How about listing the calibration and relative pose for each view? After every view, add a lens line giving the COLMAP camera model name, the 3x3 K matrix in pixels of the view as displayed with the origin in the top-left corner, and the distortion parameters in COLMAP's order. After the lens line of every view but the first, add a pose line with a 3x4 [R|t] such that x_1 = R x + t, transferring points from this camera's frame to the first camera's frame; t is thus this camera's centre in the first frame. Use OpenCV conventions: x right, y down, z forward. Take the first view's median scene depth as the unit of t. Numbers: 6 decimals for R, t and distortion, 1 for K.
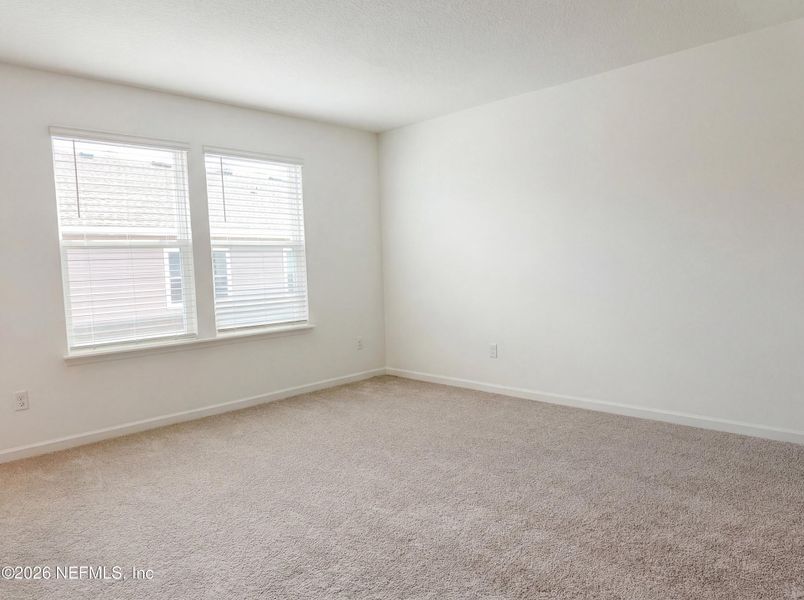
lens RADIAL K [[566.9, 0, 387.1], [0, 566.9, 301.3], [0, 0, 1]] dist [0.000757, -0.002866]
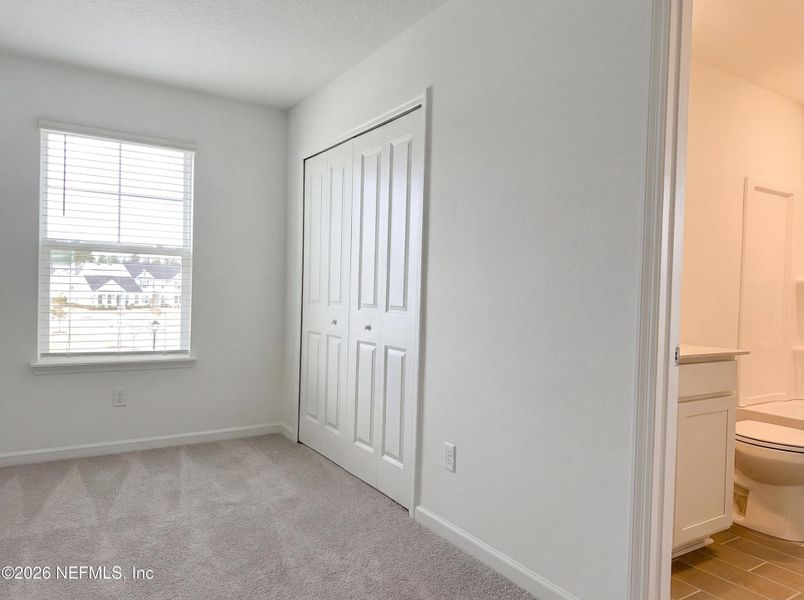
lens RADIAL K [[563.1, 0, 415.4], [0, 563.1, 302.8], [0, 0, 1]] dist [0.001695, -0.003414]
pose [[0.973011, 0.068334, -0.220408, 0.330905], [-0.076467, 0.996663, -0.028569, -0.033819], [0.217720, 0.044652, 0.974989, 0.325249]]
